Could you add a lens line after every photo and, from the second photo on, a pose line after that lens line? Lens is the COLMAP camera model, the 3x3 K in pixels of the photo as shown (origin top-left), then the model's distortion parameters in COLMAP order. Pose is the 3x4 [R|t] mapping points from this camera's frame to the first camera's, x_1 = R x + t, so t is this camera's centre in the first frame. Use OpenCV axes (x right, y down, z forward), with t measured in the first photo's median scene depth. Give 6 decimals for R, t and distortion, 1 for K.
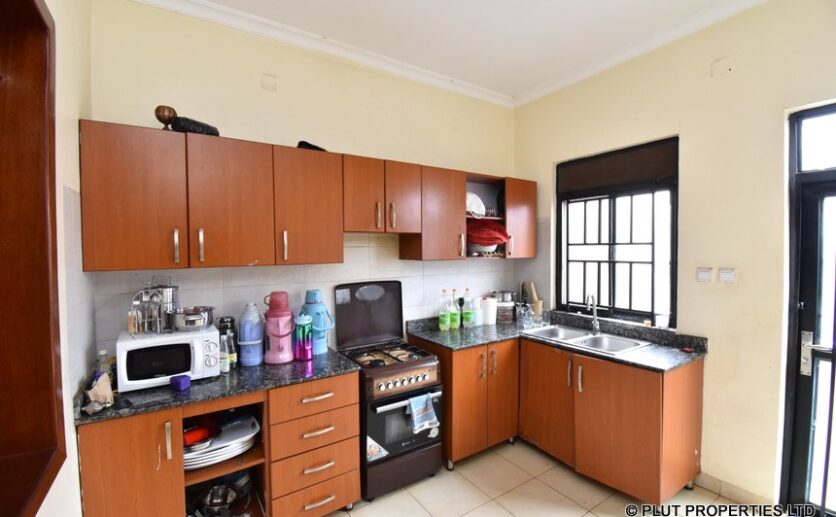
lens RADIAL K [[374.2, 0, 416.0], [0, 374.2, 255.7], [0, 0, 1]] dist [0.031439, -0.029524]
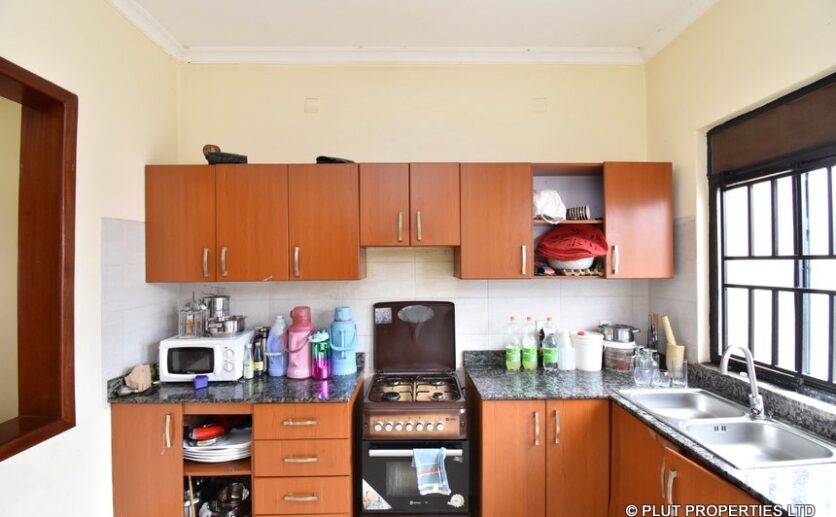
lens RADIAL K [[374.2, 0, 416.0], [0, 374.2, 255.7], [0, 0, 1]] dist [0.031439, -0.029524]
pose [[0.841119, -0.007509, -0.540798, 0.368757], [-0.010351, 0.999497, -0.029977, -0.012248], [0.540751, 0.030812, 0.840618, 0.256706]]
